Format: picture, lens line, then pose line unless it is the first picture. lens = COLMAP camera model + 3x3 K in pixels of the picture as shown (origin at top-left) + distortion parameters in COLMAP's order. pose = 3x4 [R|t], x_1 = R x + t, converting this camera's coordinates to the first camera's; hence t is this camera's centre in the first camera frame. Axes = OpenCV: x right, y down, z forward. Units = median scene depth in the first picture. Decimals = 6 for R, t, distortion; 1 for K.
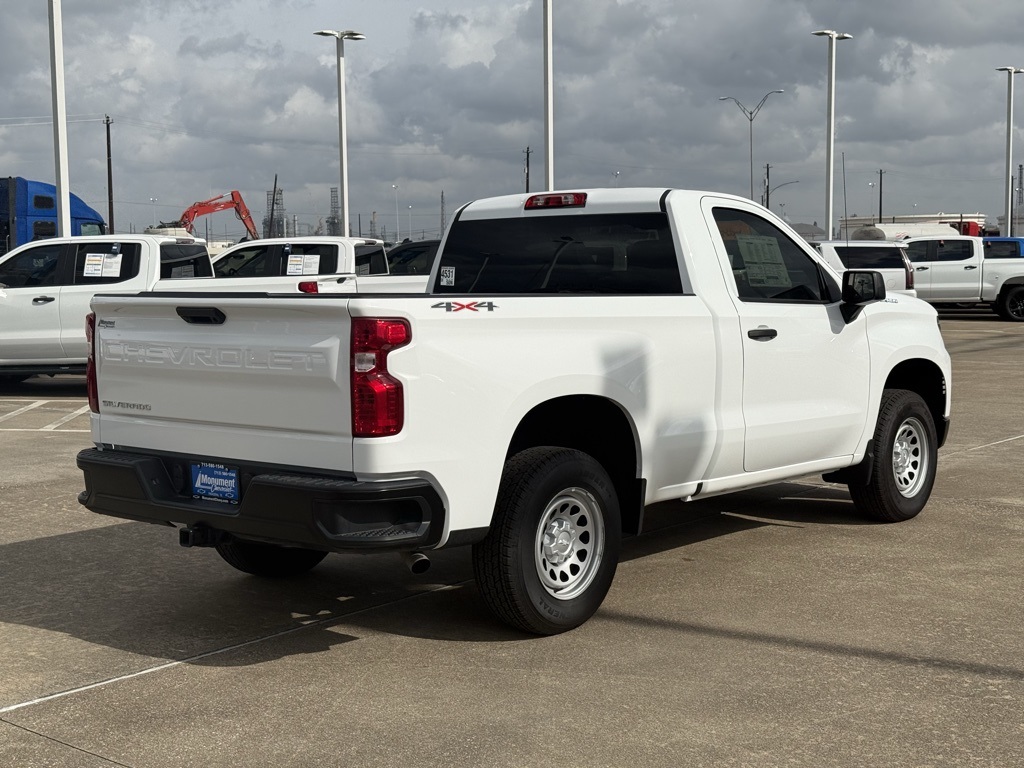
lens RADIAL K [[1440.1, 0, 512.0], [0, 1440.1, 384.0], [0, 0, 1]] dist [0.142485, -0.017840]
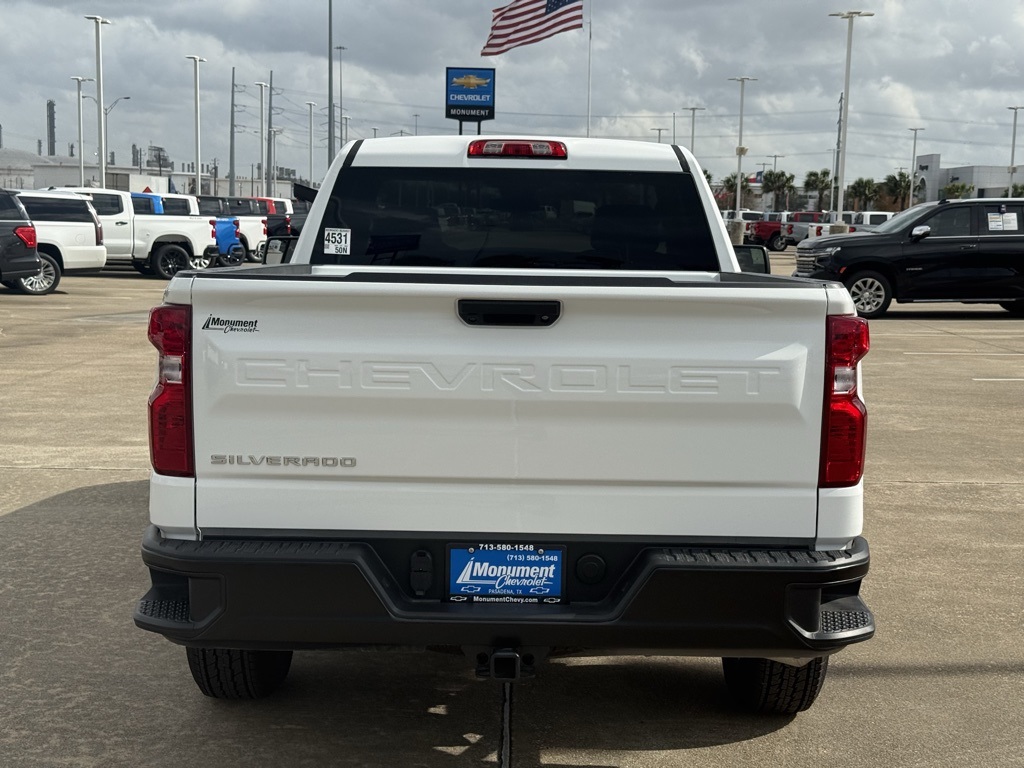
lens RADIAL K [[1436.6, 0, 519.7], [0, 1436.6, 385.5], [0, 0, 1]] dist [0.159727, -0.256364]
pose [[0.764002, -0.047309, 0.643477, -0.576985], [0.025401, 0.998740, 0.043270, -0.039973], [-0.644713, -0.016713, 0.764242, 0.489121]]
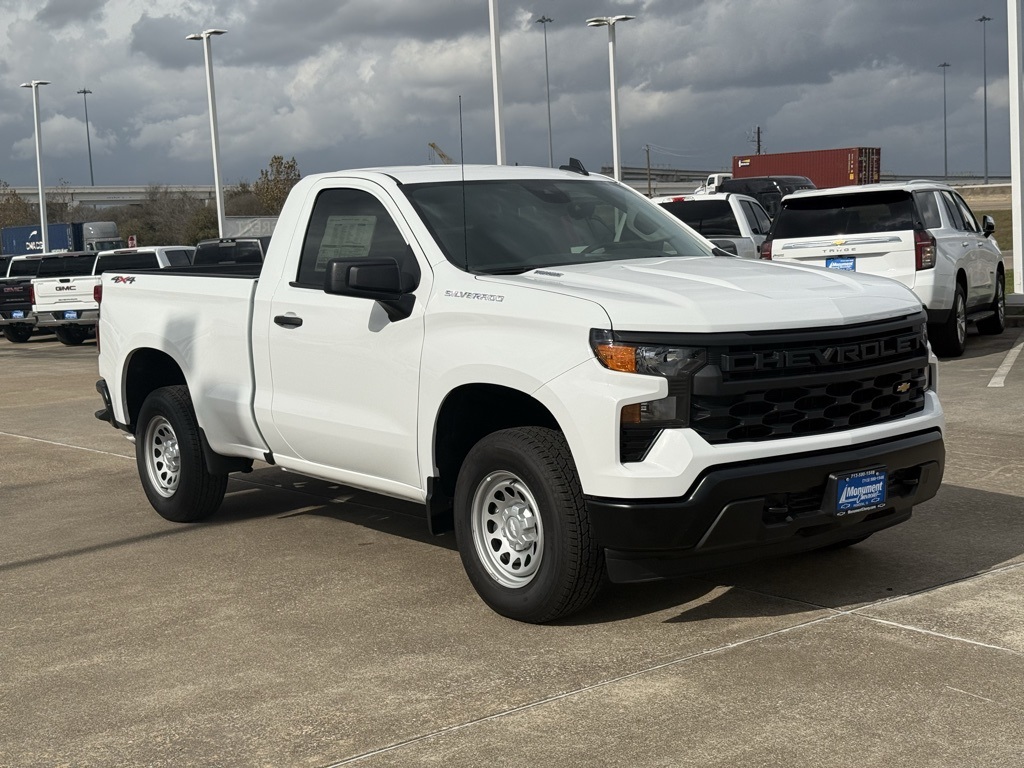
lens RADIAL K [[1404.3, 0, 514.6], [0, 1404.3, 366.7], [0, 0, 1]] dist [0.107277, -0.020471]
pose [[-0.198160, 0.106632, -0.974352, 1.252758], [-0.035836, 0.992612, 0.115918, -0.139604], [0.979514, 0.057887, -0.192875, 1.558113]]
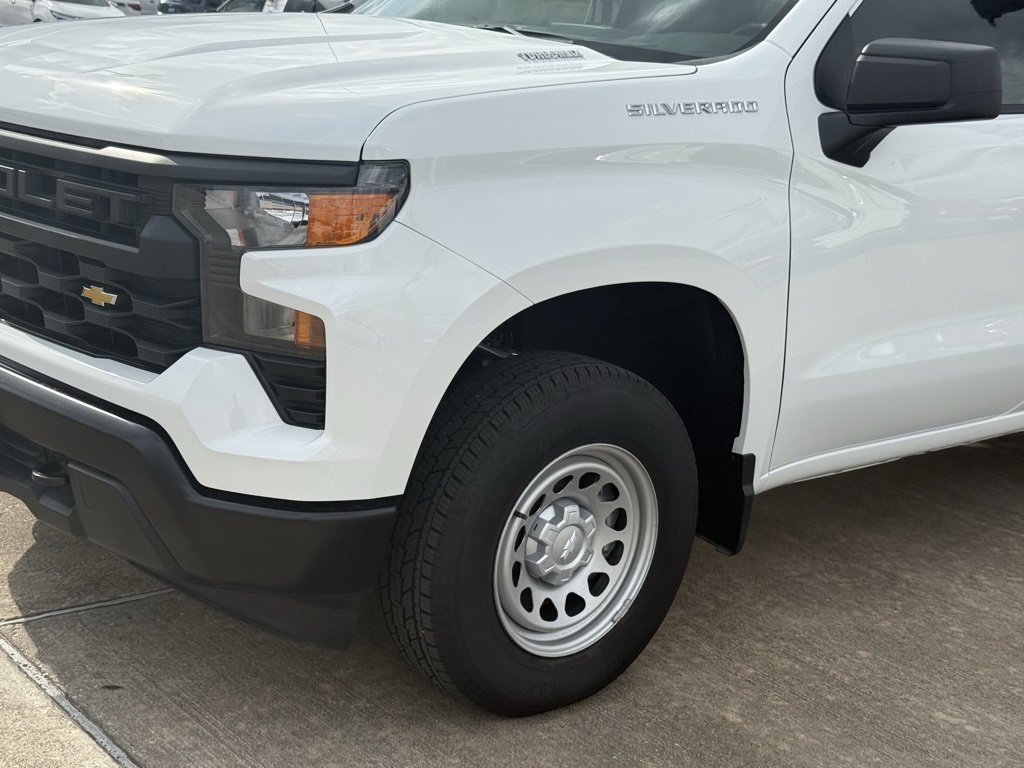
lens RADIAL K [[1477.1, 0, 509.5], [0, 1477.1, 387.1], [0, 0, 1]] dist [0.104099, -0.066727]
pose [[-0.984745, -0.119775, 0.126220, 0.101290], [-0.073609, 0.944028, 0.321548, -0.157081], [-0.157668, 0.307352, -0.938443, 2.051504]]
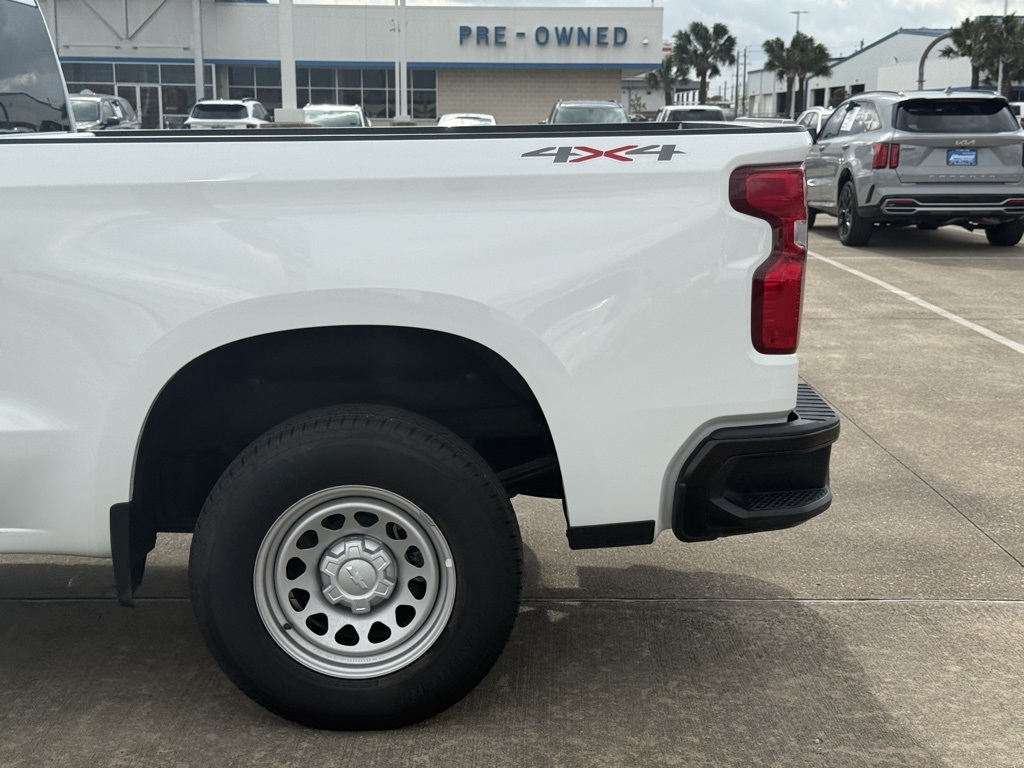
lens RADIAL K [[1431.0, 0, 516.7], [0, 1431.0, 382.1], [0, 0, 1]] dist [0.130155, -0.135286]
pose [[-0.658743, -0.128897, 0.741244, -0.641120], [0.068926, 0.970733, 0.230057, -0.103142], [-0.749204, 0.202640, -0.630579, 1.476785]]
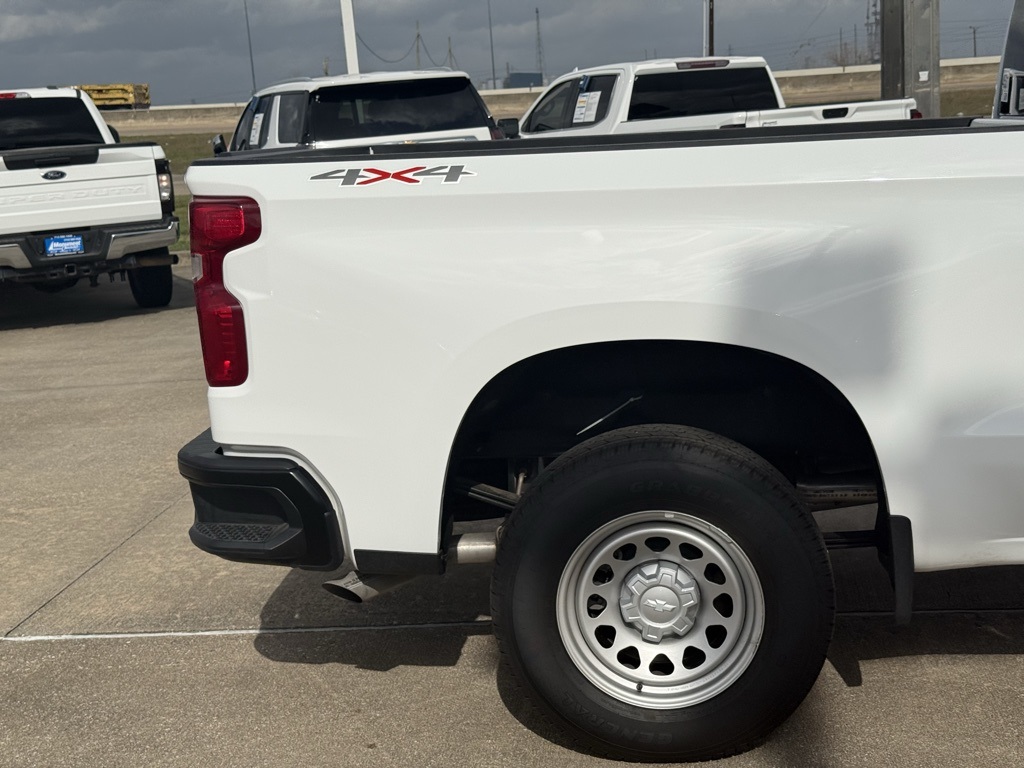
lens RADIAL K [[1431.0, 0, 516.7], [0, 1431.0, 382.1], [0, 0, 1]] dist [0.130155, -0.135286]
pose [[0.558818, 0.126089, -0.819649, 0.435001], [-0.012142, 0.989512, 0.143941, -0.050317], [0.829201, -0.070484, 0.554488, 0.653484]]
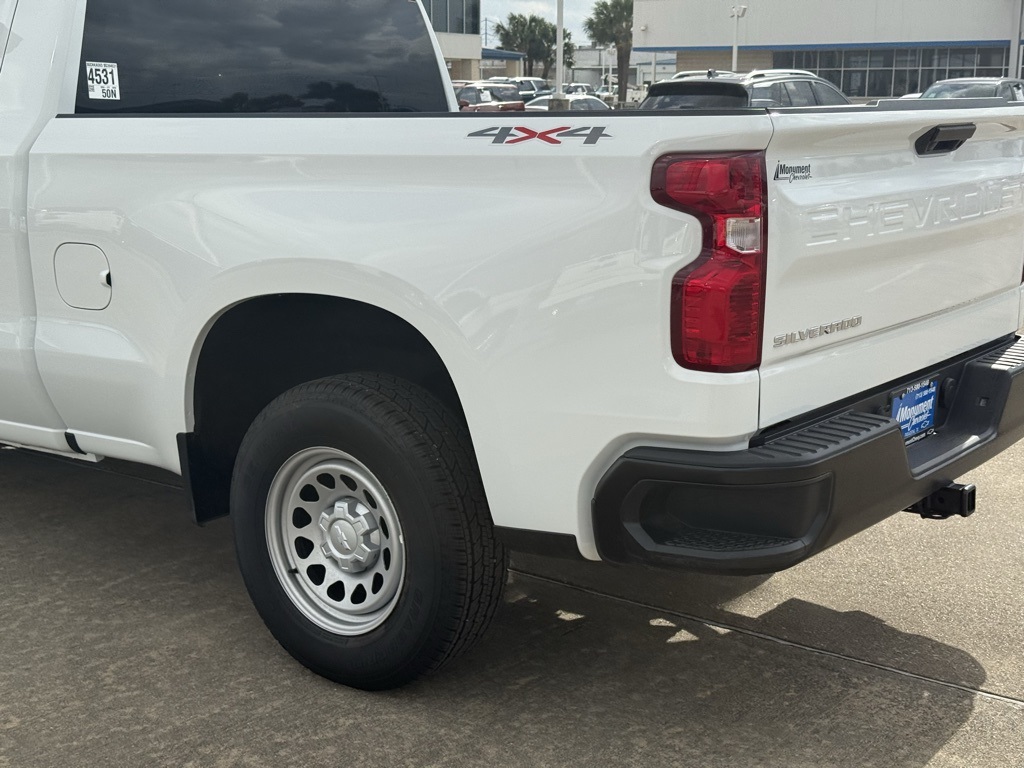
lens RADIAL K [[1409.3, 0, 511.3], [0, 1409.3, 379.6], [0, 0, 1]] dist [0.158853, -0.074315]
pose [[-0.066592, -0.185107, 0.980460, -0.751382], [0.079954, 0.978491, 0.190166, -0.072078], [-0.994572, 0.091055, -0.050359, 1.144616]]
